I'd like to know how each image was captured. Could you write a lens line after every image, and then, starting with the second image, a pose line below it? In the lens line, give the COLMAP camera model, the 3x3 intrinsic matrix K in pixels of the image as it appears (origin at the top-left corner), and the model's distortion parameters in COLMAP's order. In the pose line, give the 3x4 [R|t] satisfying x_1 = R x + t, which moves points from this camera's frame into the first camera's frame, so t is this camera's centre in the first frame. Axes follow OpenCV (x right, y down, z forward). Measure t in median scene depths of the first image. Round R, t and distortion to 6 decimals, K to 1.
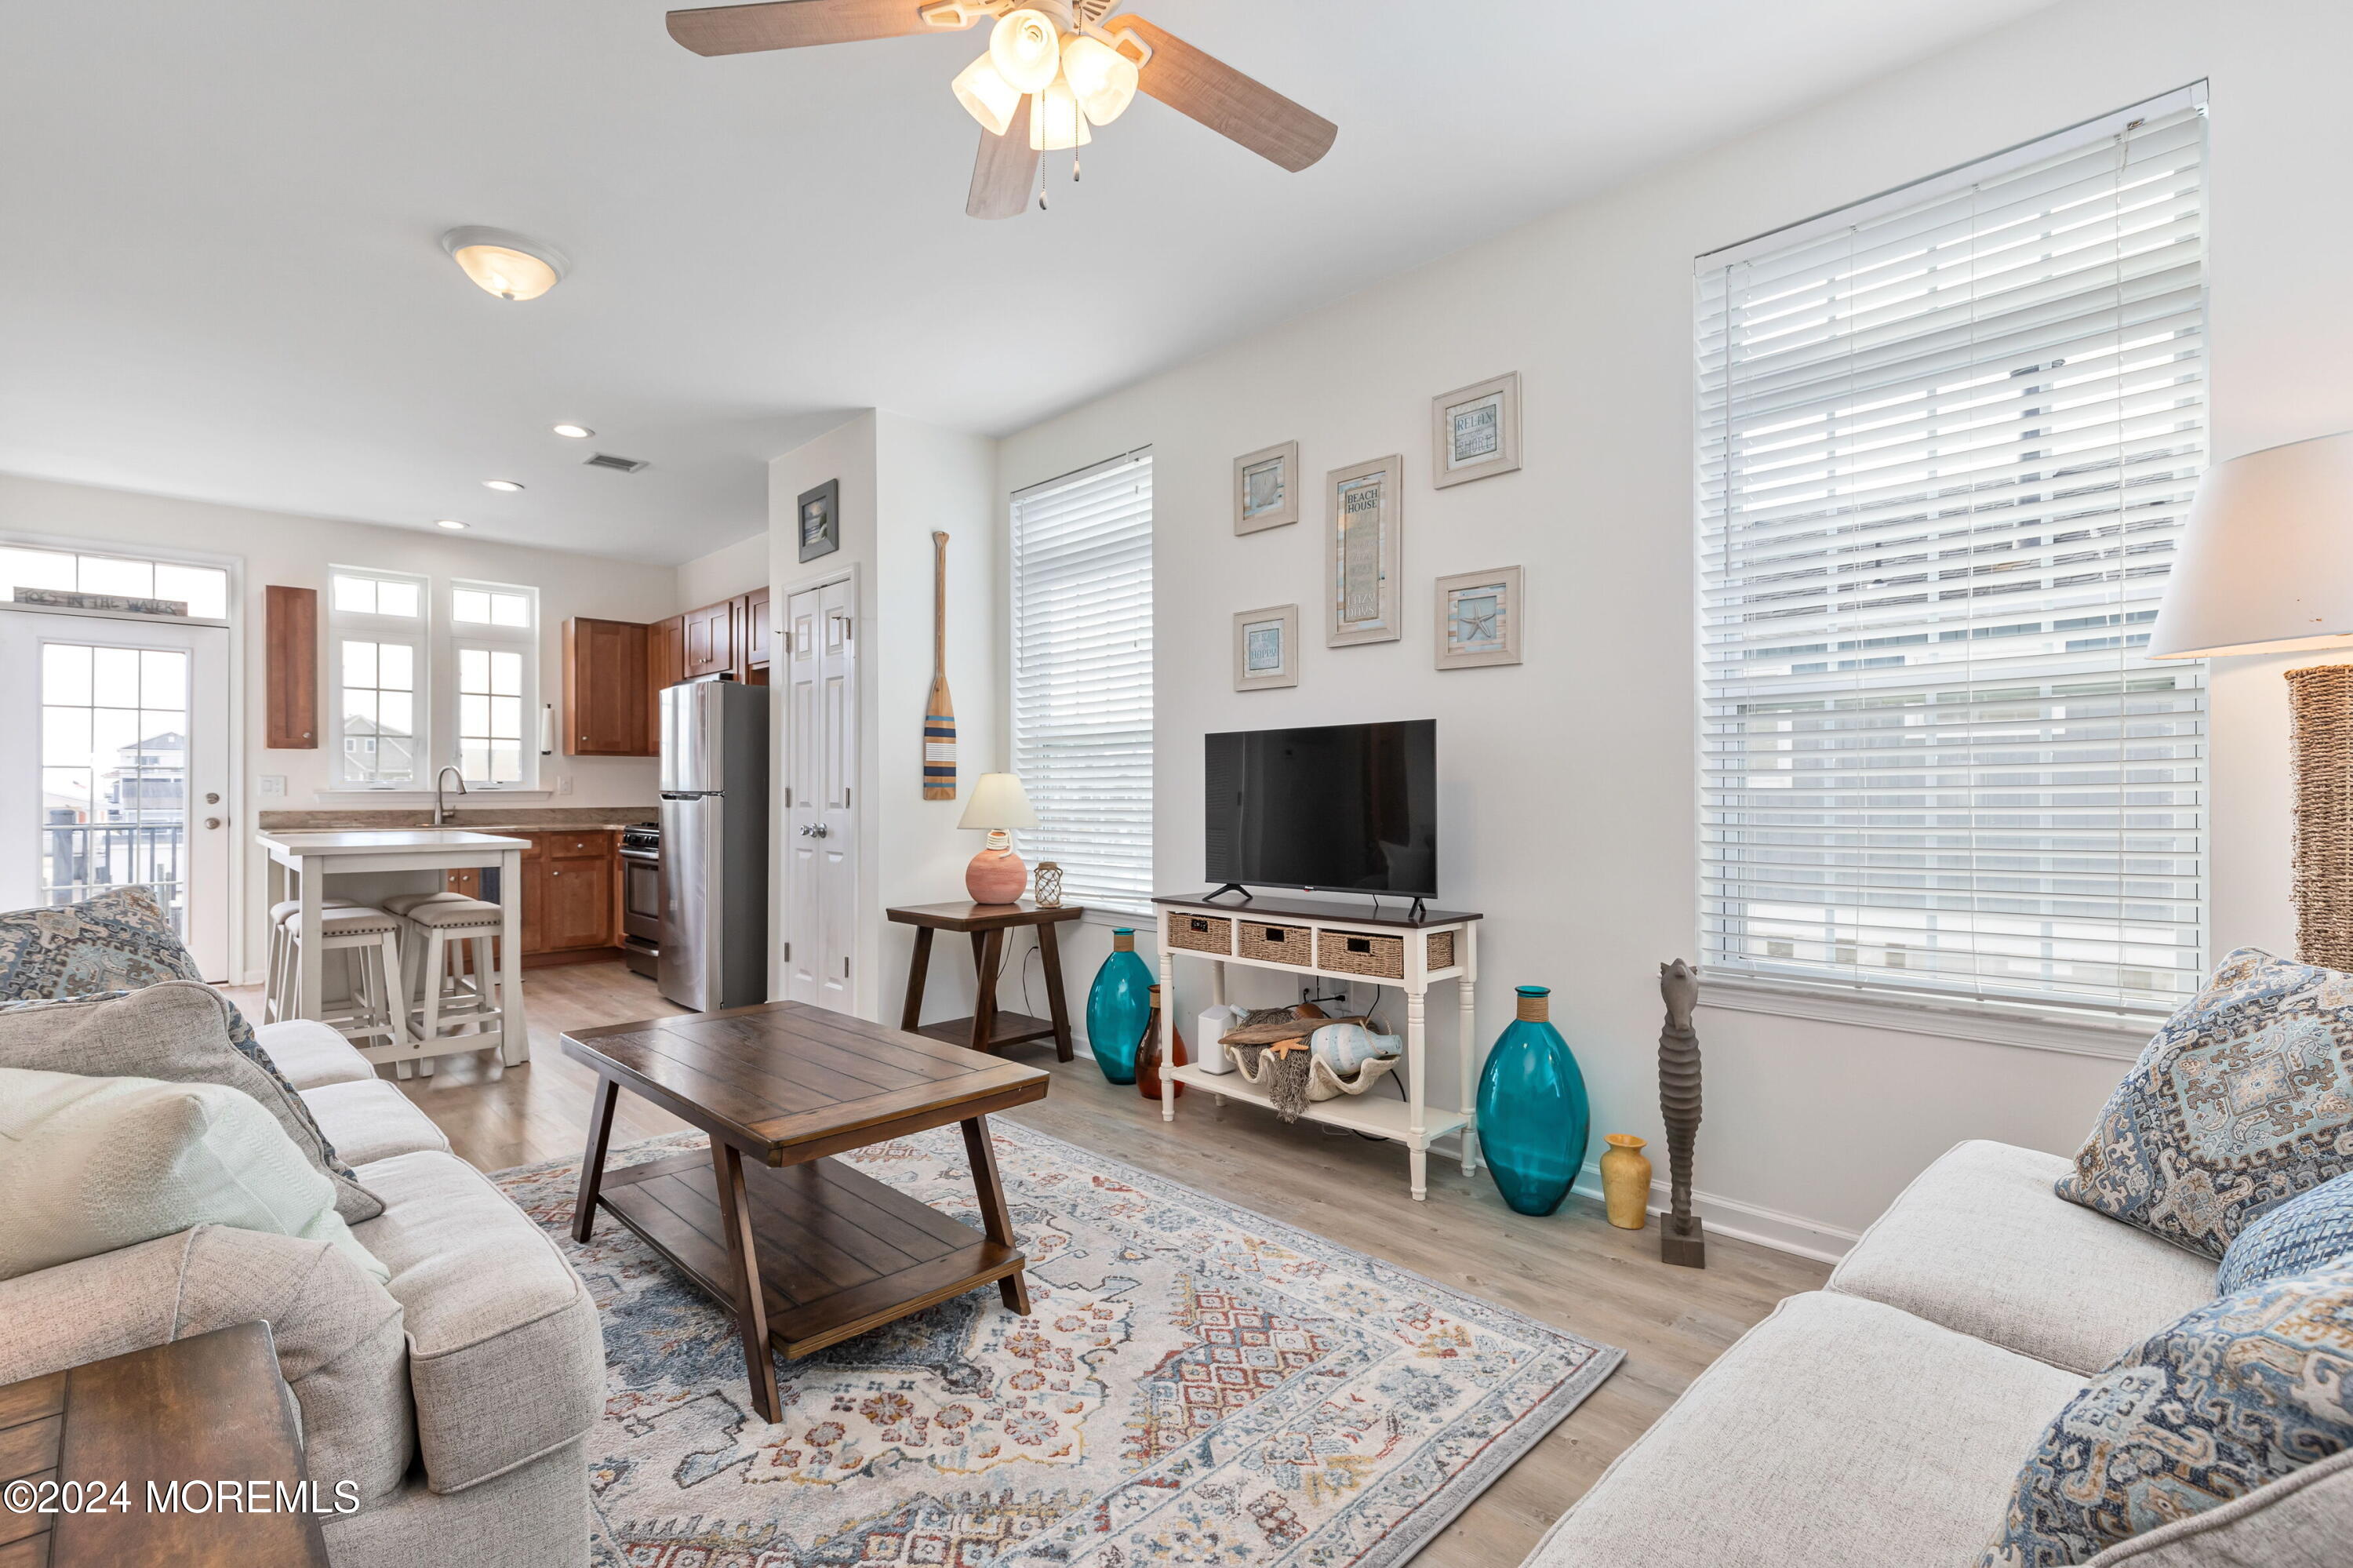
lens RADIAL K [[1063.1, 0, 1174.7], [0, 1063.1, 793.3], [0, 0, 1]] dist [0.003048, 0.000490]
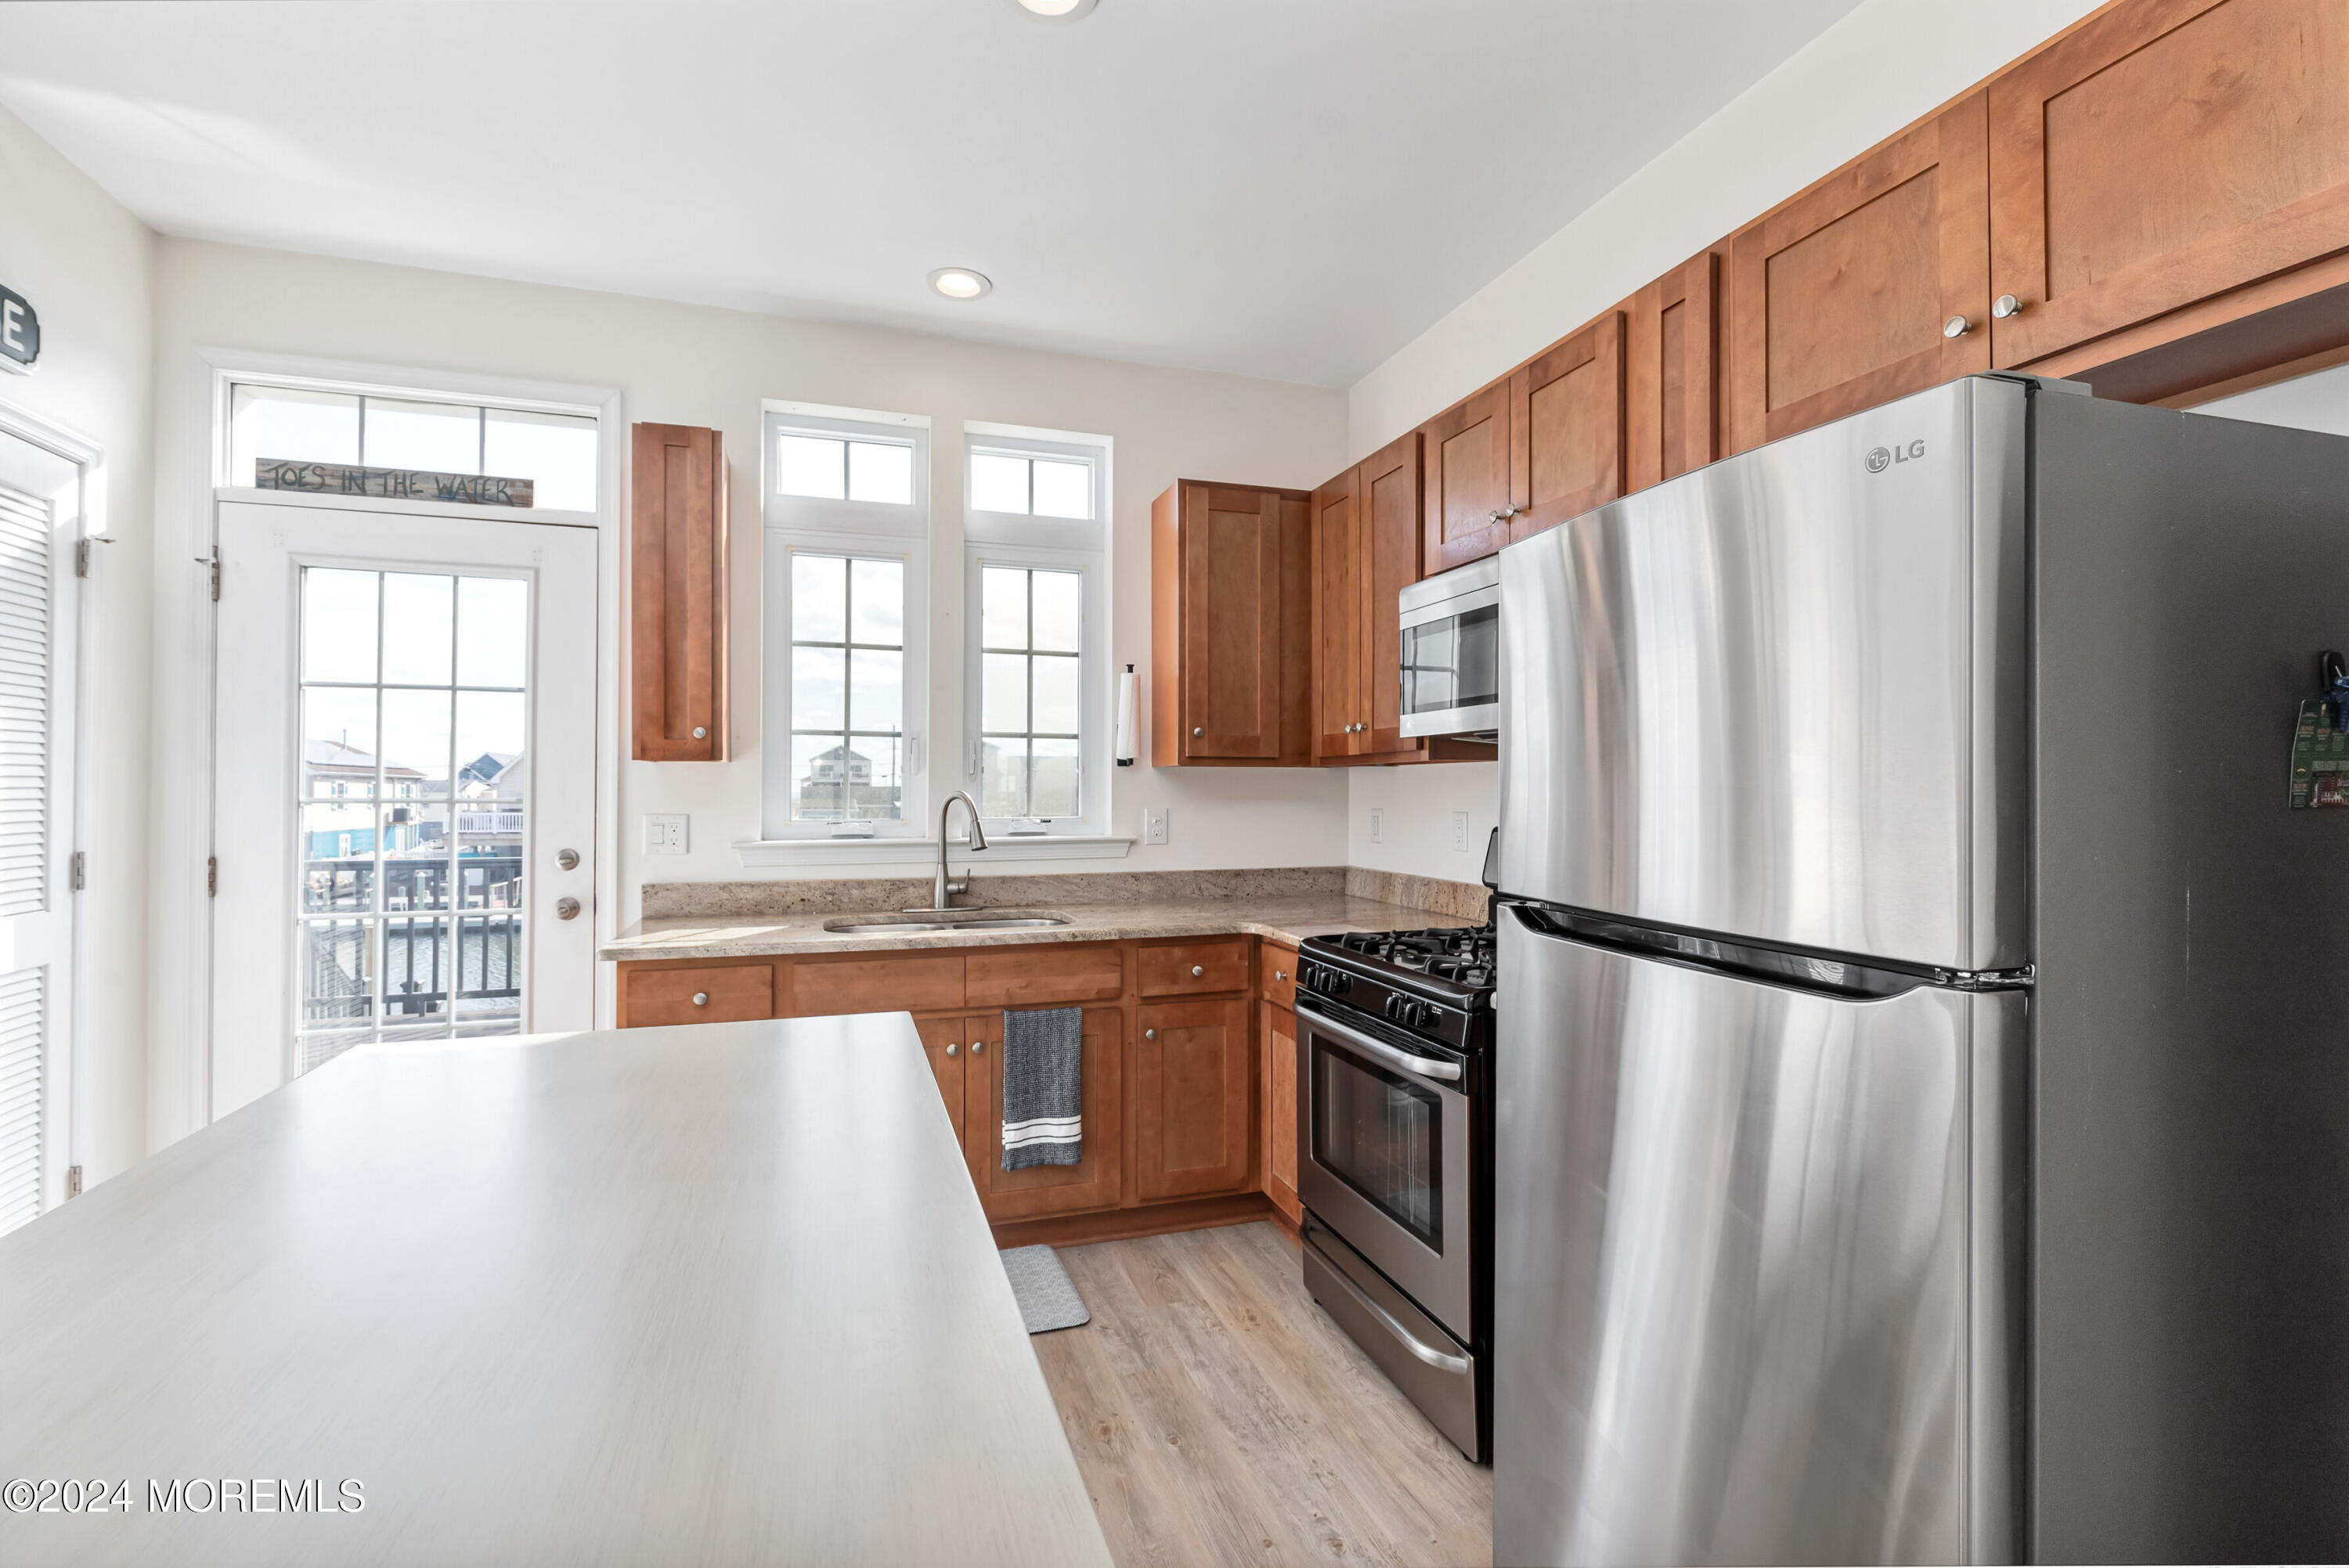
lens RADIAL K [[1061.2, 0, 1172.8], [0, 1061.2, 793.2], [0, 0, 1]] dist [0.003048, 0.000490]
pose [[0.902153, 0.005294, -0.431384, -0.376323], [-0.004038, 0.999985, 0.003828, -0.027063], [0.431397, -0.001711, 0.902160, 0.594114]]
